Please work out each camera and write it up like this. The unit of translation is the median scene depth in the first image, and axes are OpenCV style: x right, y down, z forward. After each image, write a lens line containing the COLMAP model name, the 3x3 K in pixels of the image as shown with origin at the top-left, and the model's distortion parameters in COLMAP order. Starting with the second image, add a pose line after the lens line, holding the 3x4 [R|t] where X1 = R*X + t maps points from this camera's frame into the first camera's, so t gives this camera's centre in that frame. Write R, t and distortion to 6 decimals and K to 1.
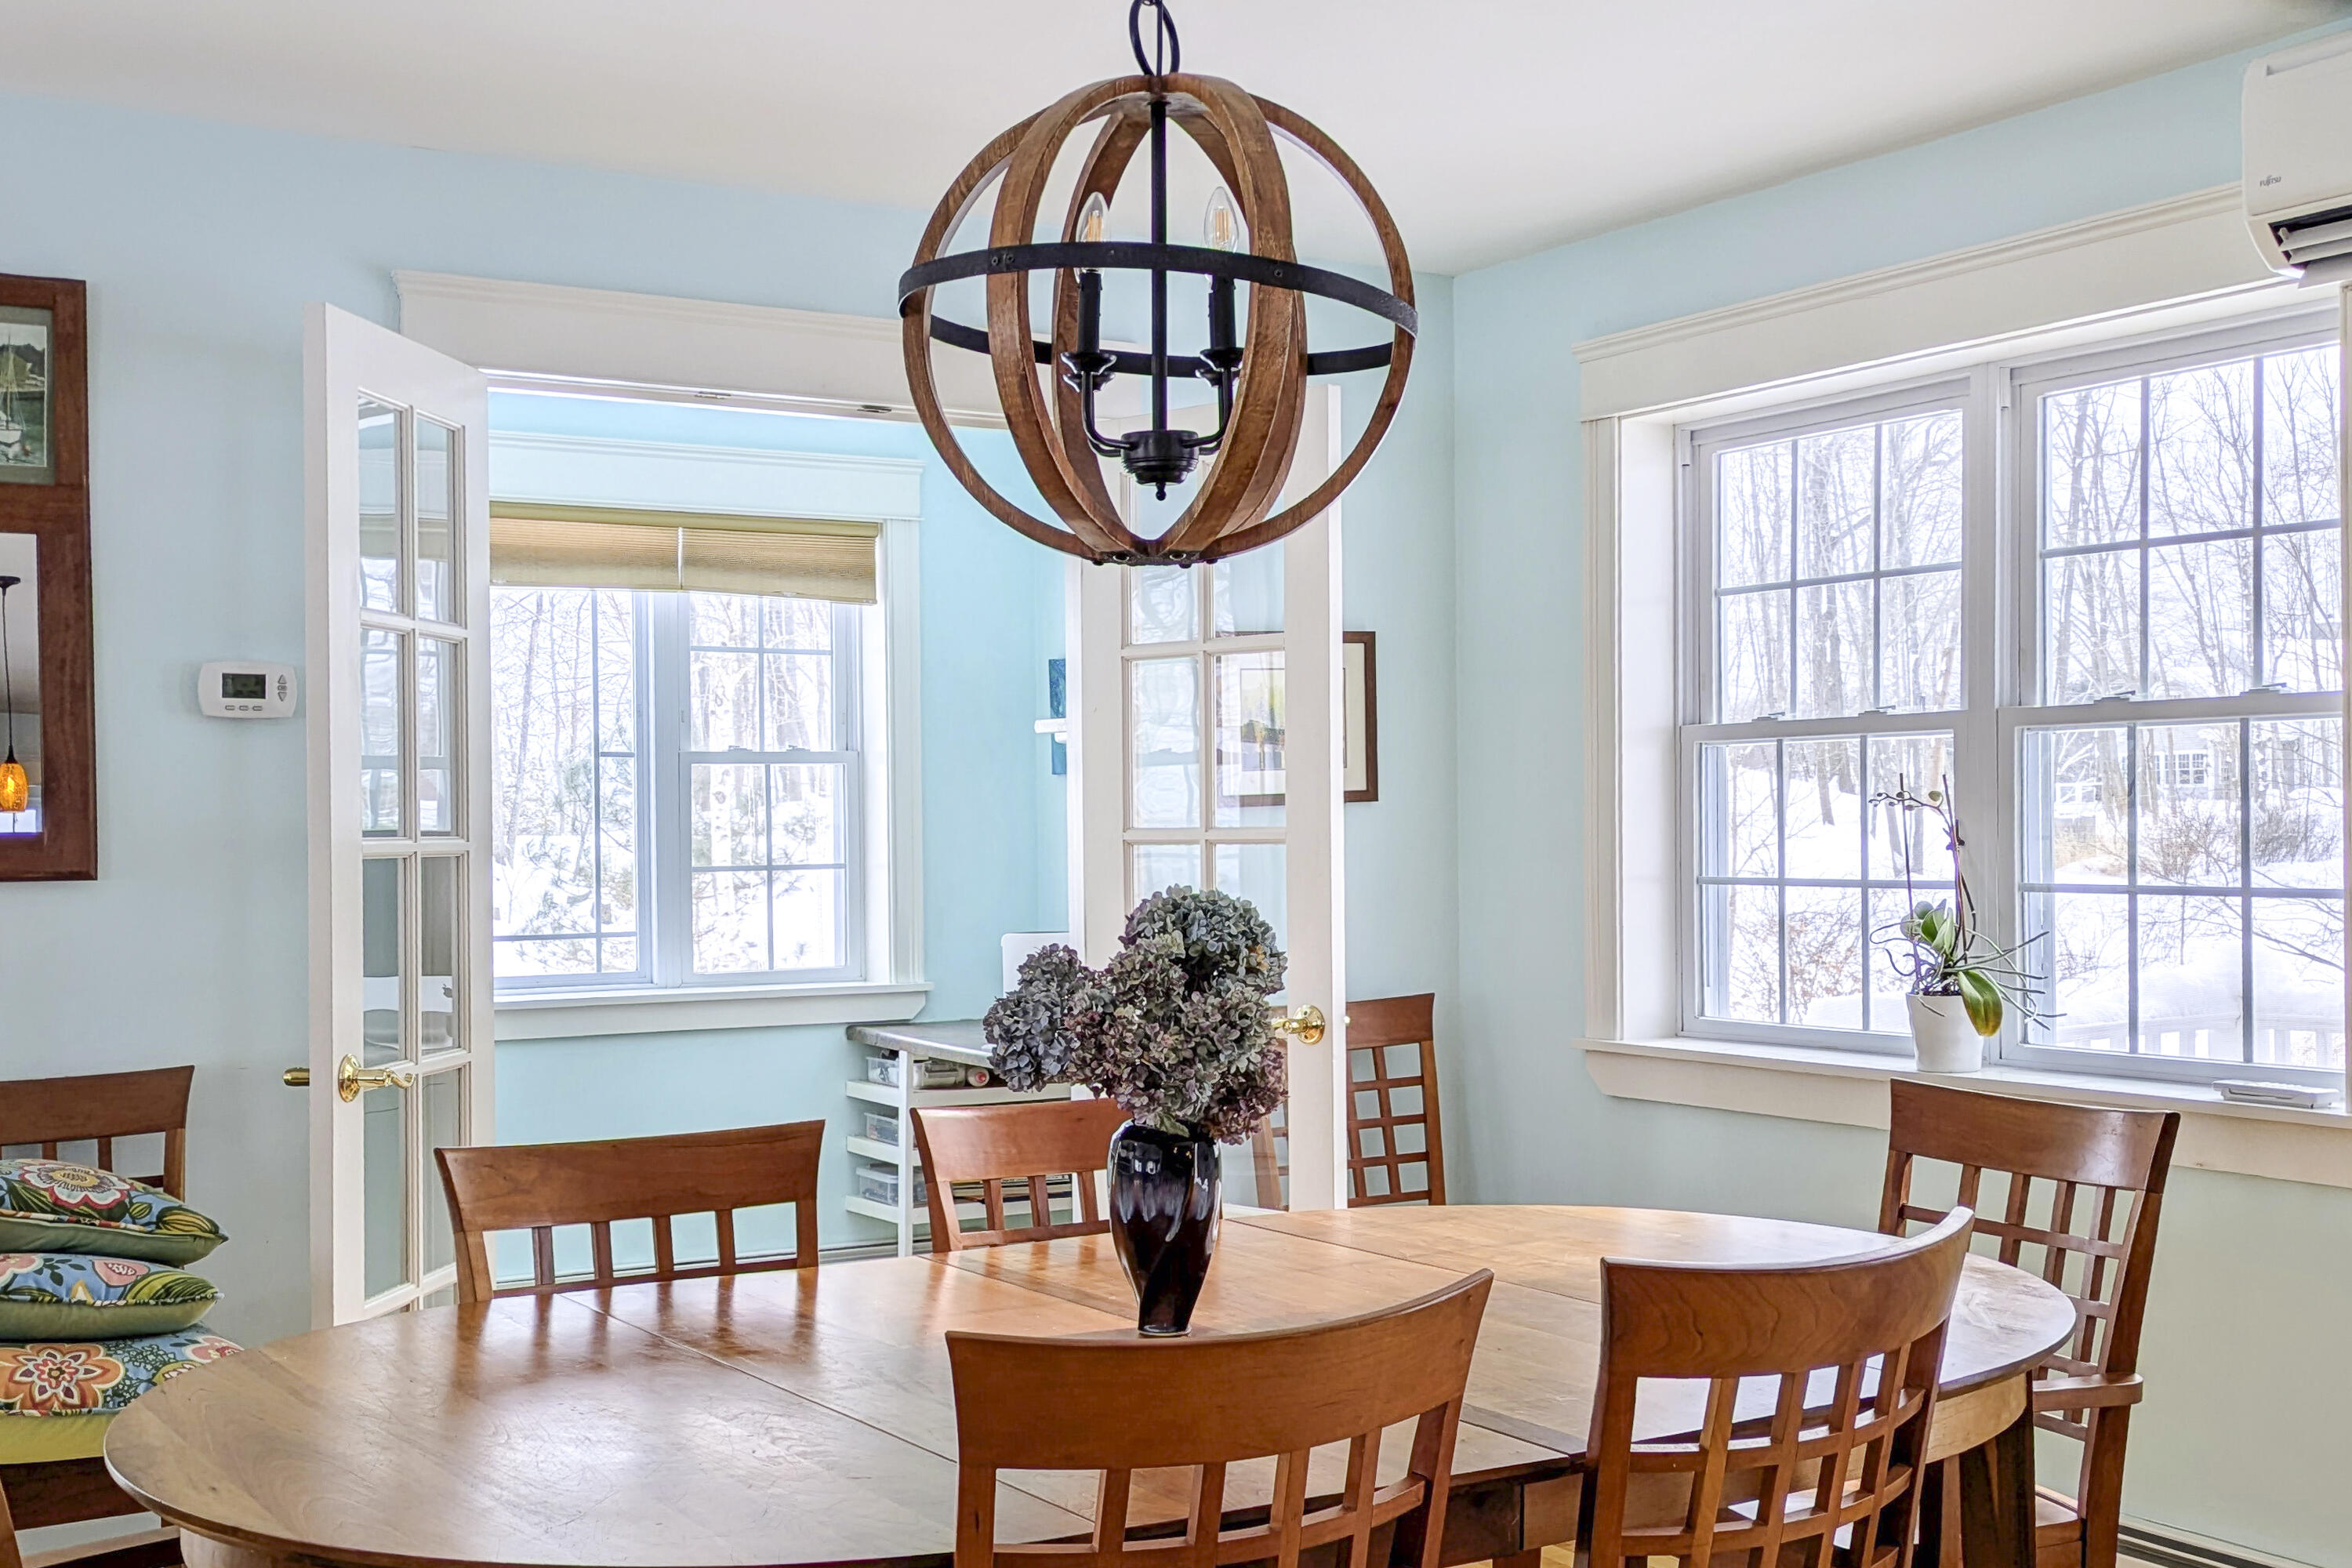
lens RADIAL K [[2535.9, 0, 1174.8], [0, 2535.9, 793.6], [0, 0, 1]] dist [0.033311, 0.000000]
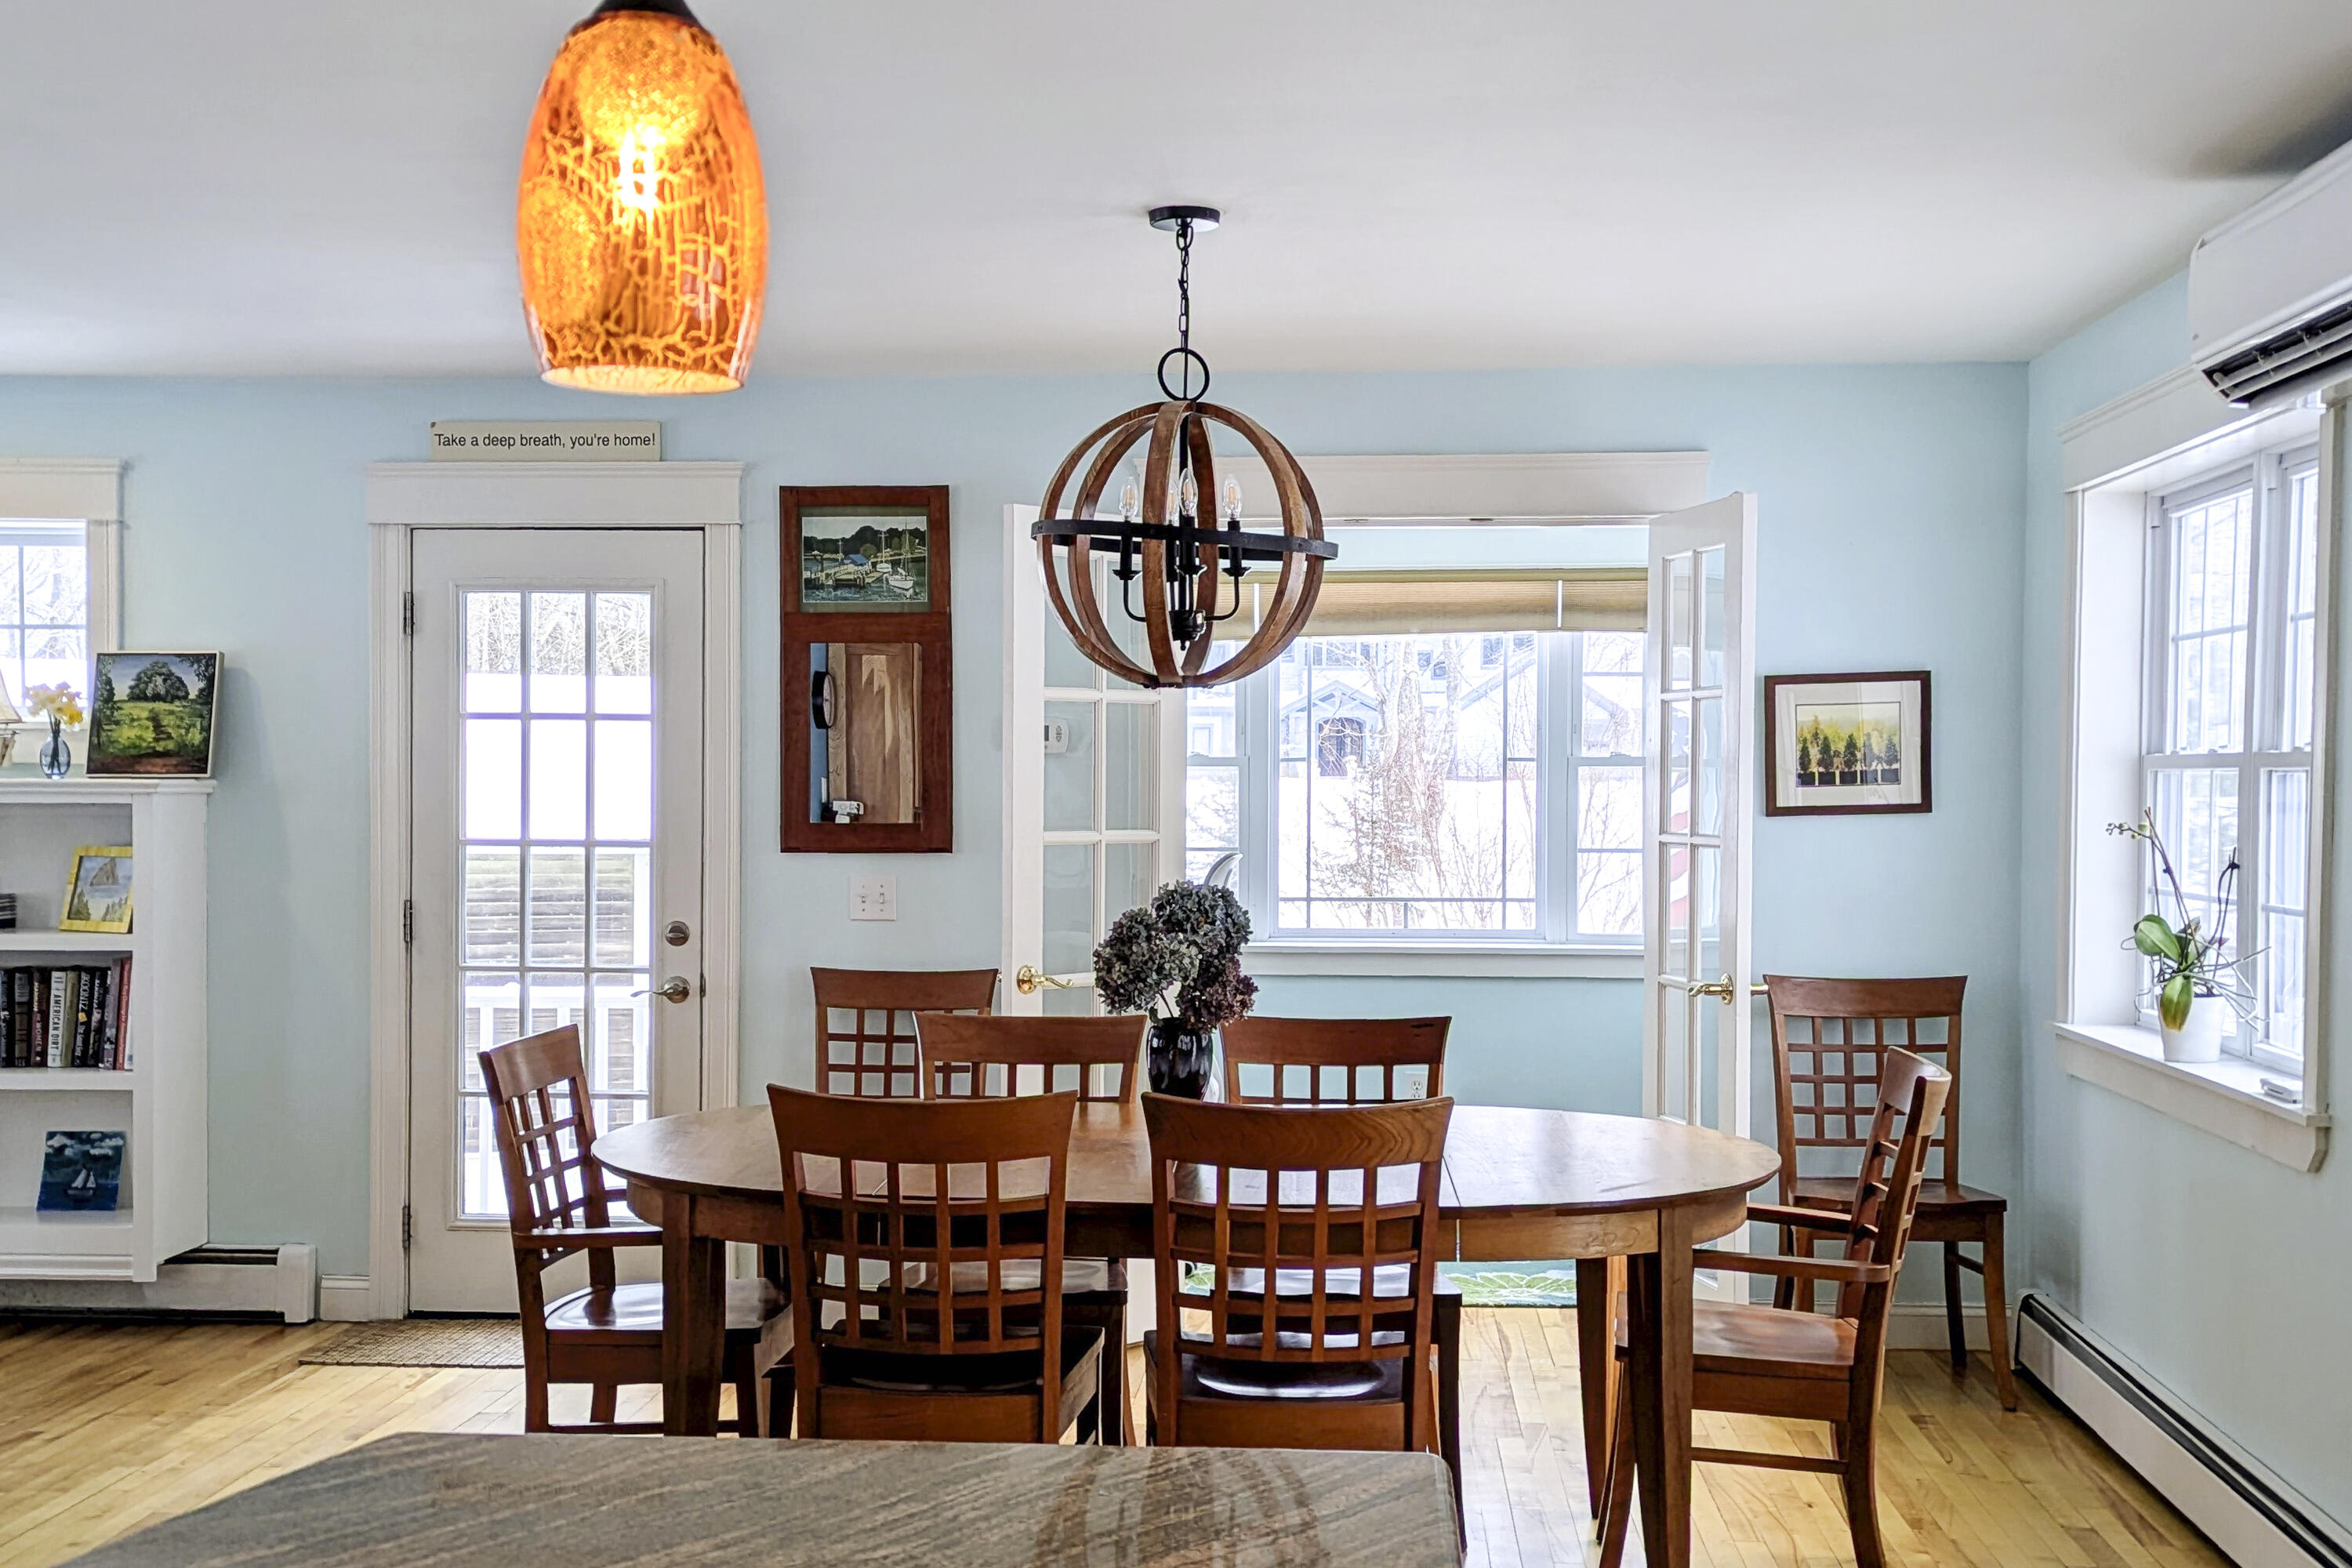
lens RADIAL K [[2535.9, 0, 1123.9], [0, 2535.9, 788.9], [0, 0, 1]] dist [0.033311, 0.000000]
pose [[0.807683, 0.014194, -0.589446, 0.627631], [-0.006010, 0.999856, 0.015841, -0.033388], [0.589586, -0.009252, 0.807652, -0.249315]]
